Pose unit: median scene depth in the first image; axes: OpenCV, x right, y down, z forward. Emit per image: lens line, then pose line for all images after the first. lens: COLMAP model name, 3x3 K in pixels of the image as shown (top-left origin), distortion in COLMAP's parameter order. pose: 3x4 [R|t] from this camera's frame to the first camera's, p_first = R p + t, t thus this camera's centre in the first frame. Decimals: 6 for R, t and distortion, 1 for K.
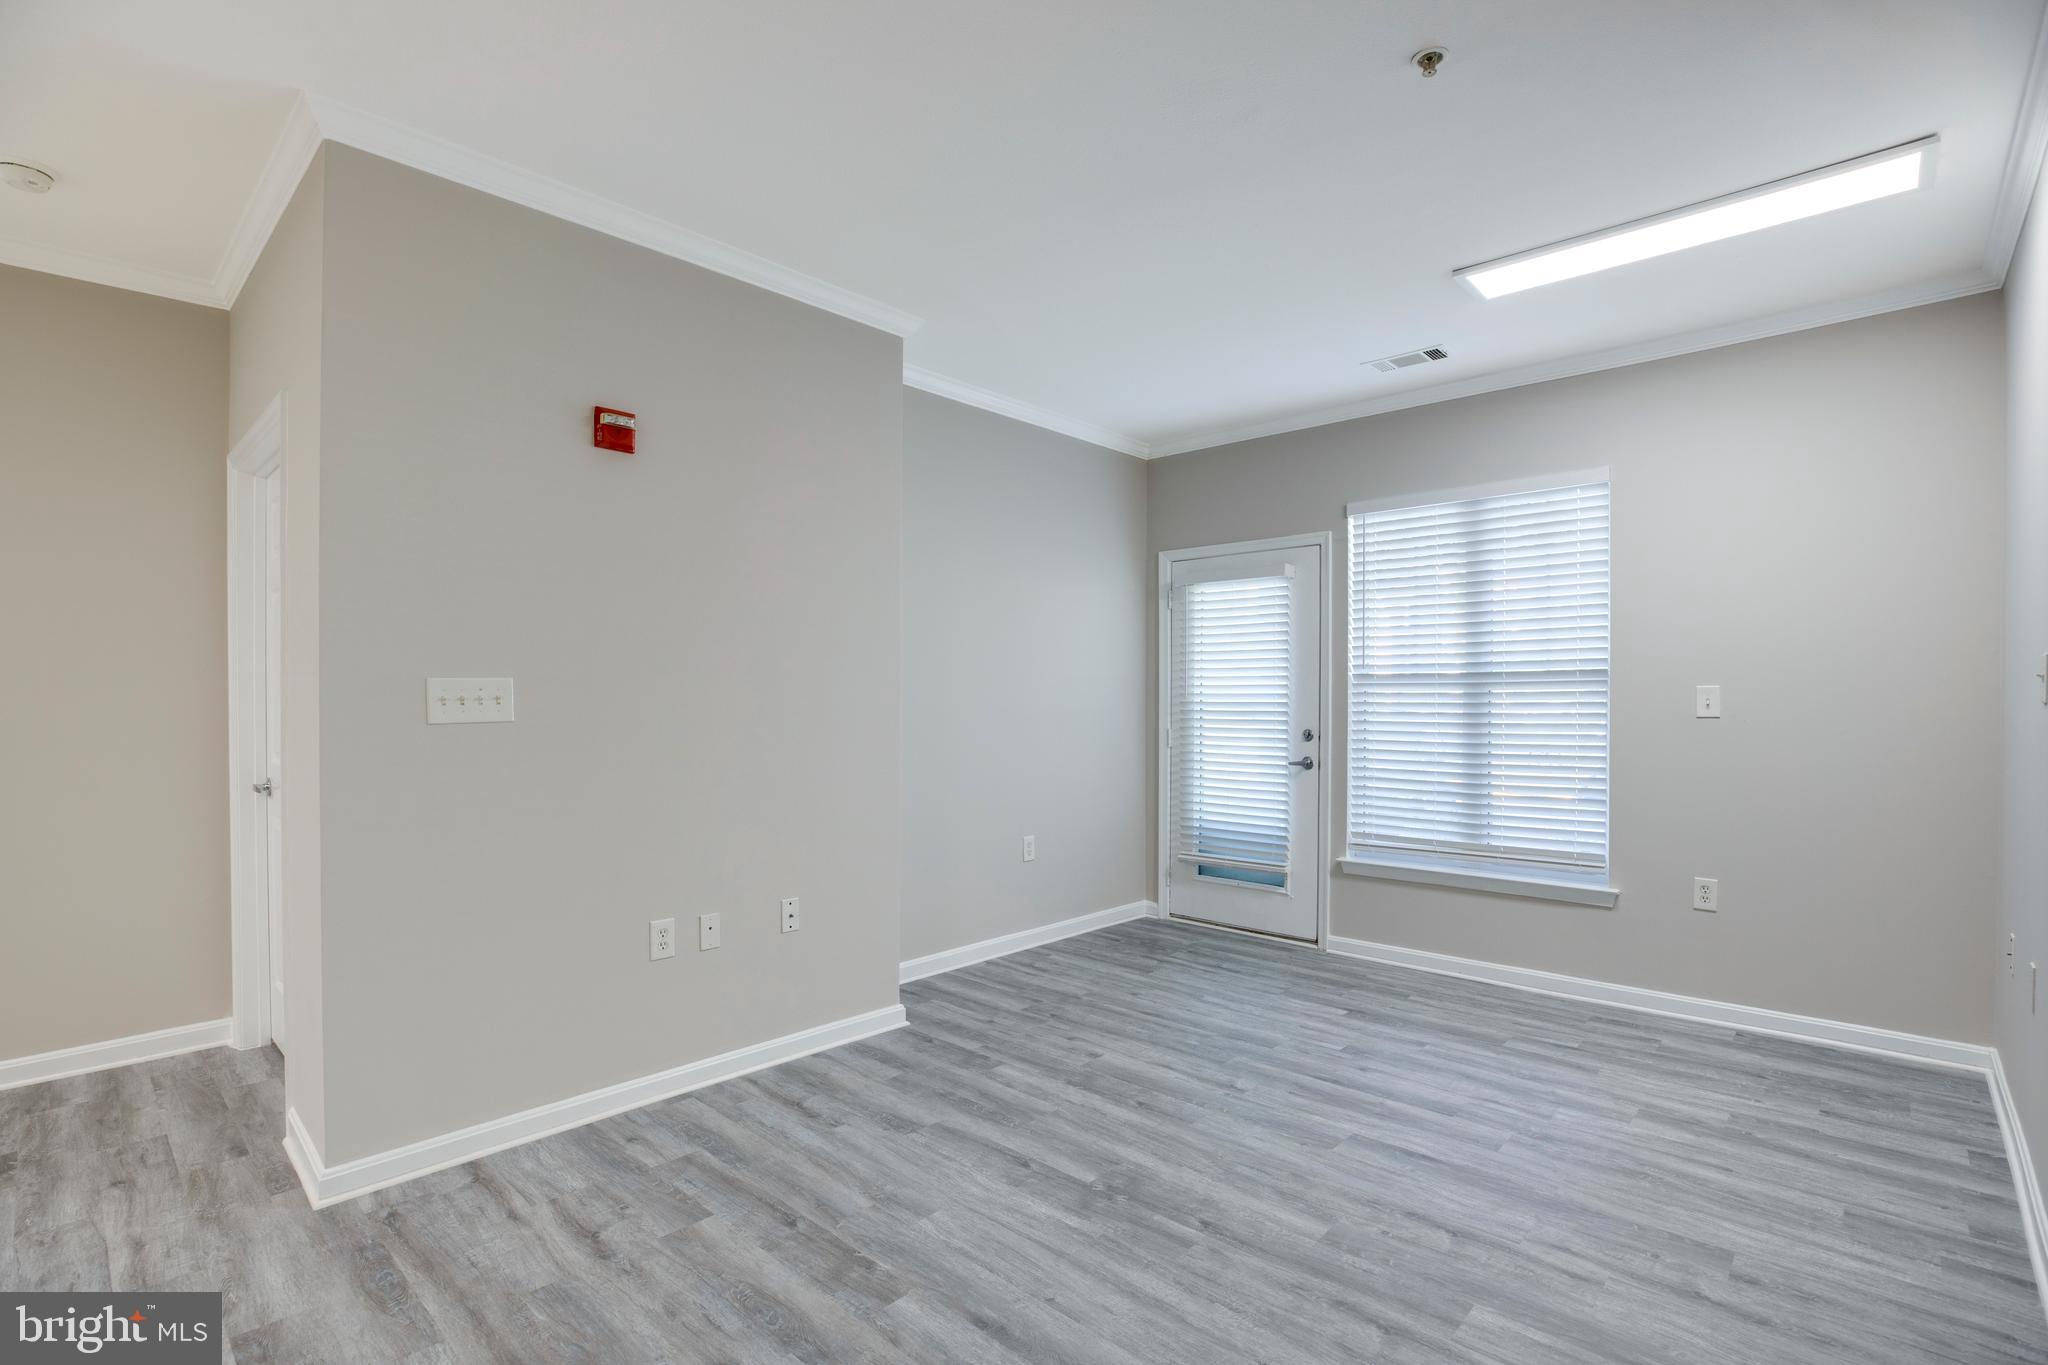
lens RADIAL K [[954.1, 0, 1024.7], [0, 954.1, 699.4], [0, 0, 1]] dist [-0.047612, 0.014520]
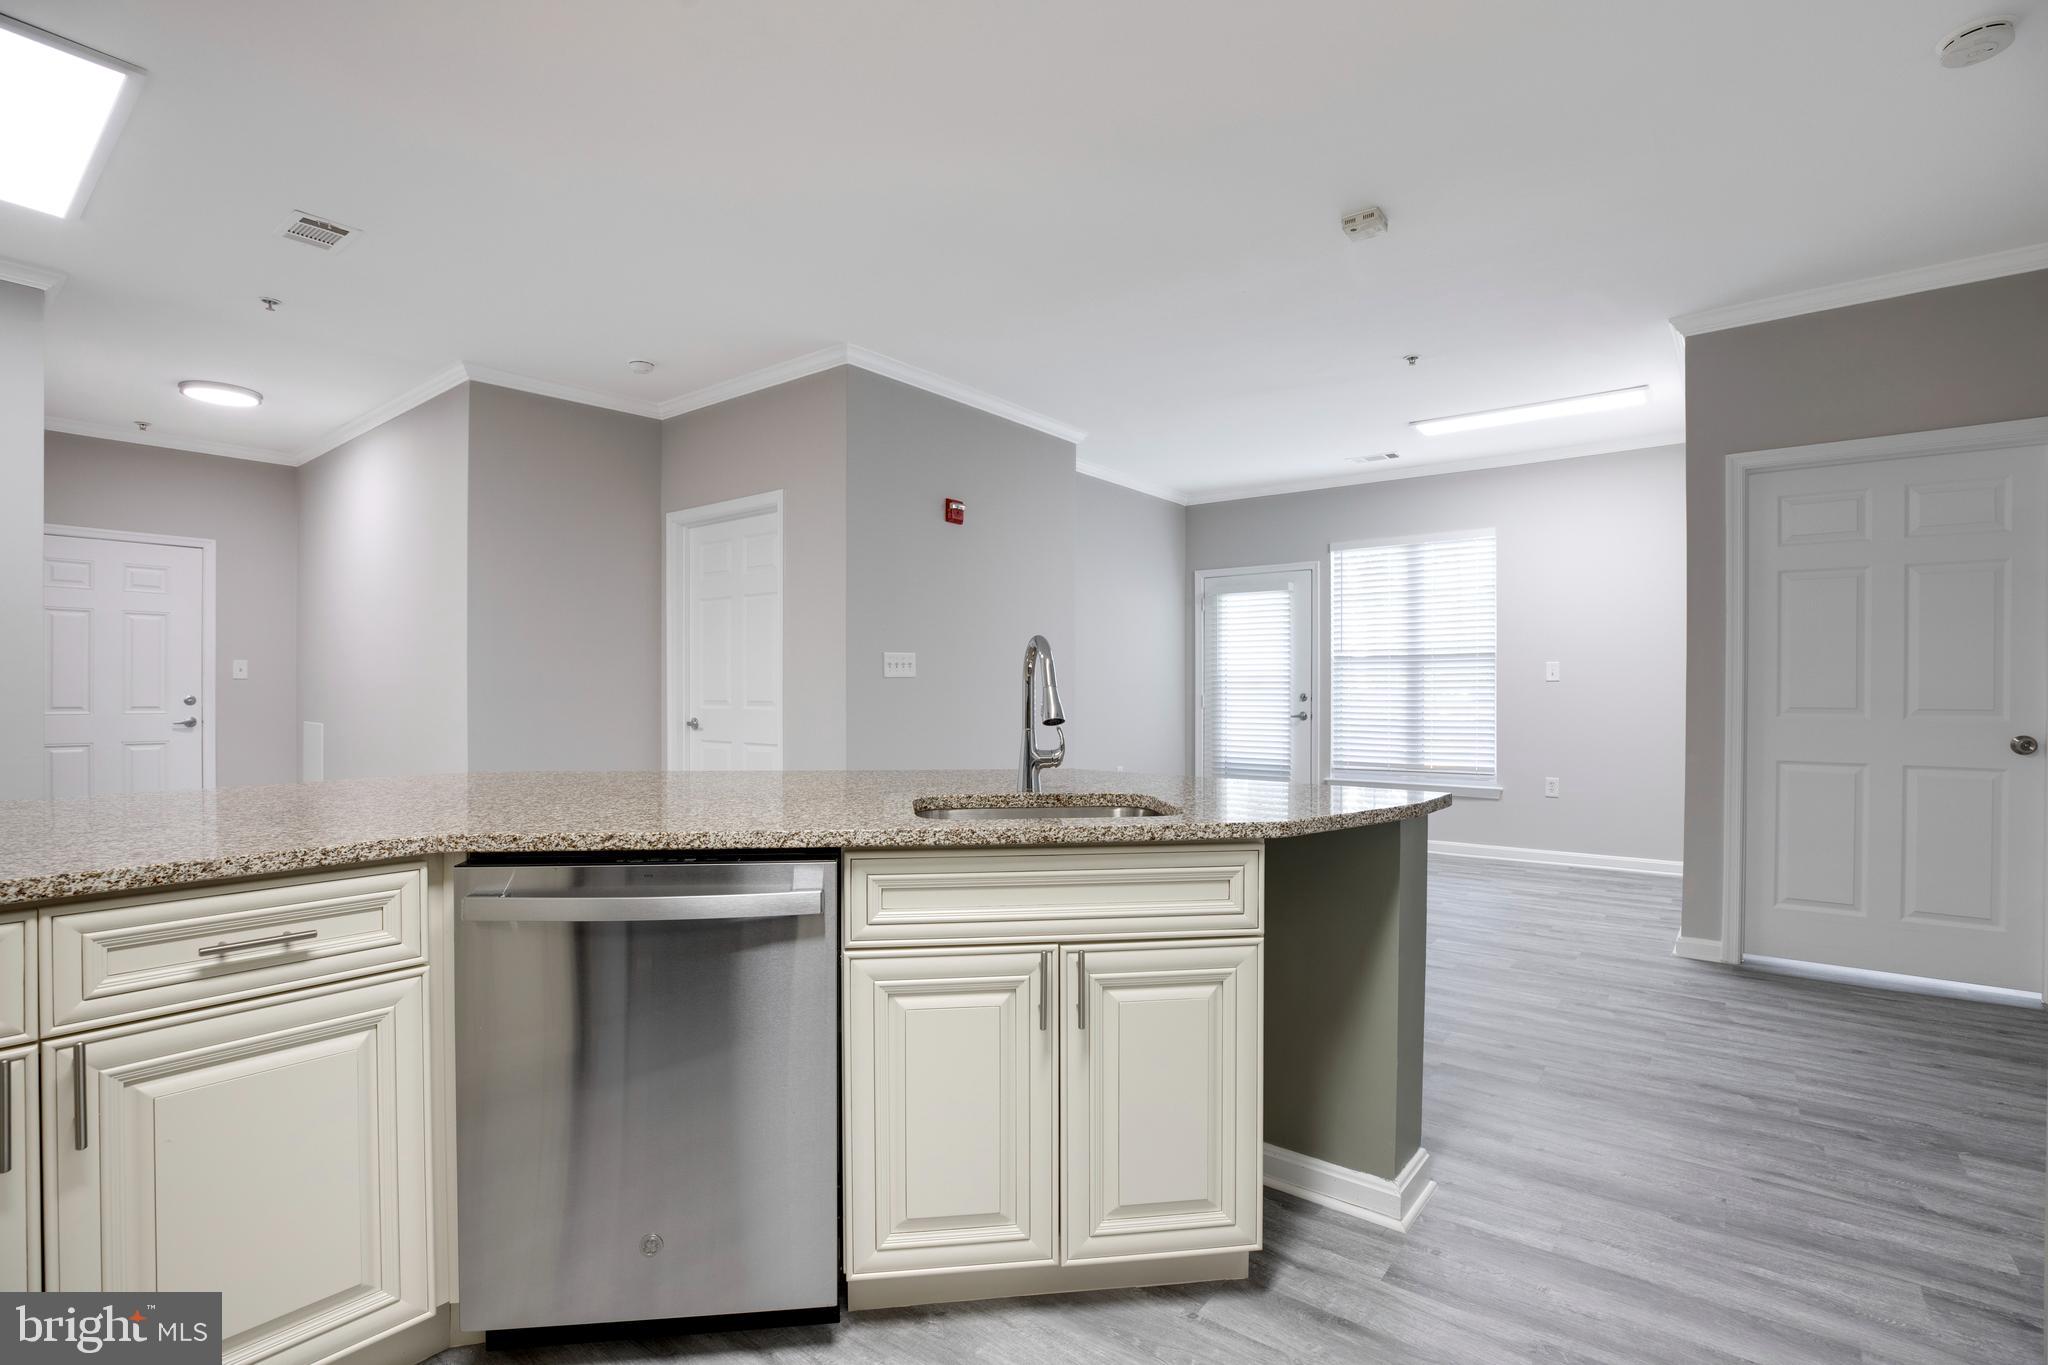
lens RADIAL K [[954.2, 0, 1026.4], [0, 954.2, 688.2], [0, 0, 1]] dist [-0.048388, 0.014941]
pose [[0.995906, -0.001434, 0.090388, -0.382978], [0.001708, 0.999994, -0.002957, 0.038615], [-0.090384, 0.003100, 0.995902, -0.633408]]
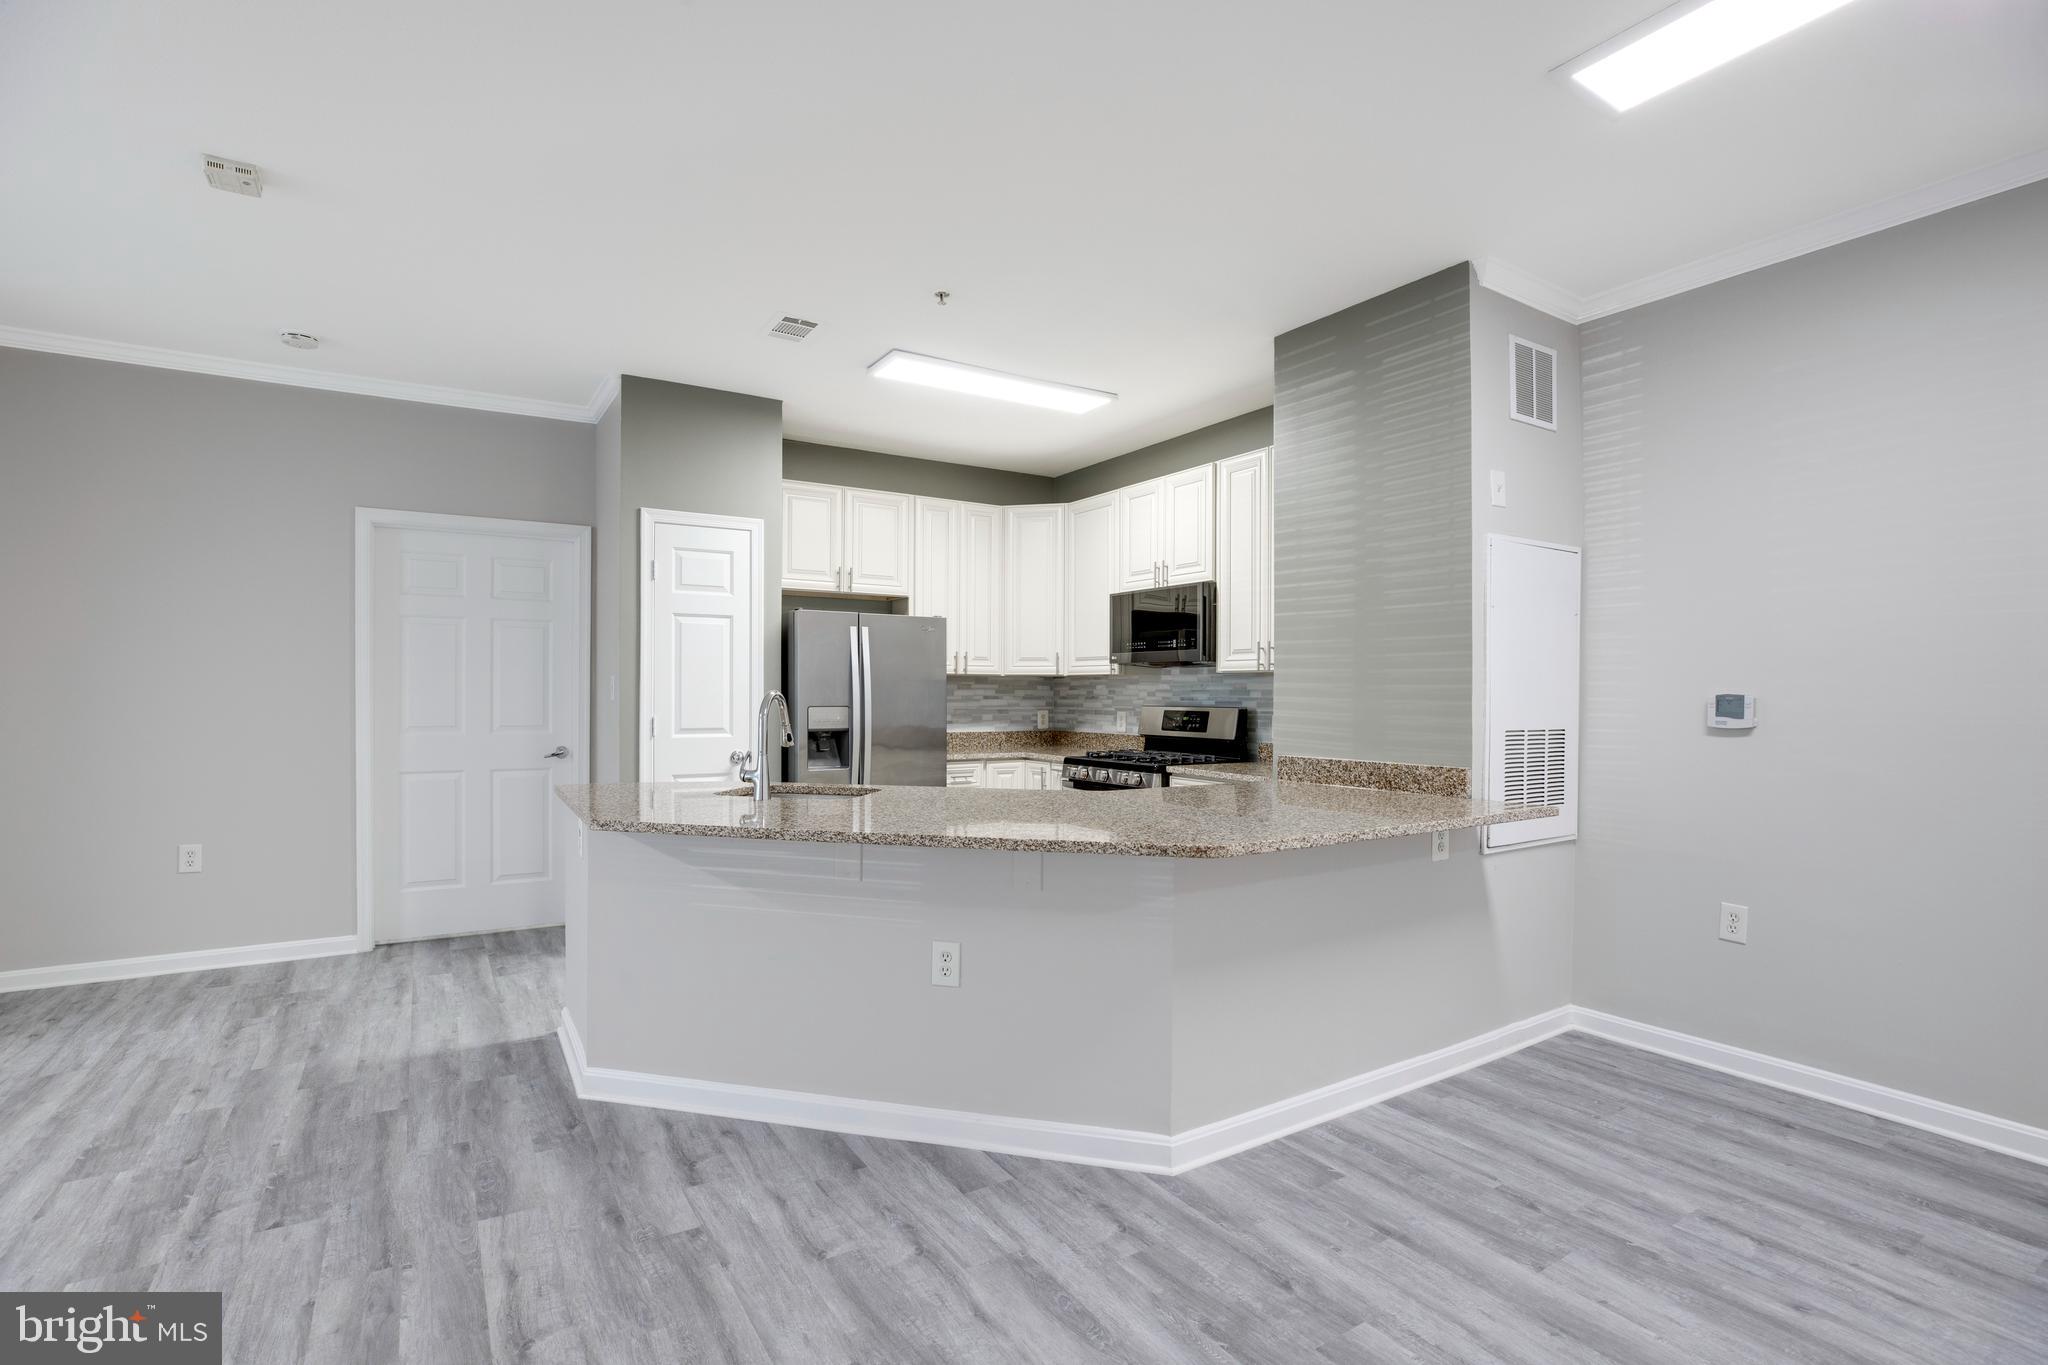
lens RADIAL K [[954.1, 0, 1024.7], [0, 954.1, 699.4], [0, 0, 1]] dist [-0.047612, 0.014520]
pose [[-0.967479, -0.011176, 0.252704, -0.788839], [-0.008916, 0.999909, 0.010086, 0.000932], [-0.252794, 0.007505, -0.967491, 0.813170]]
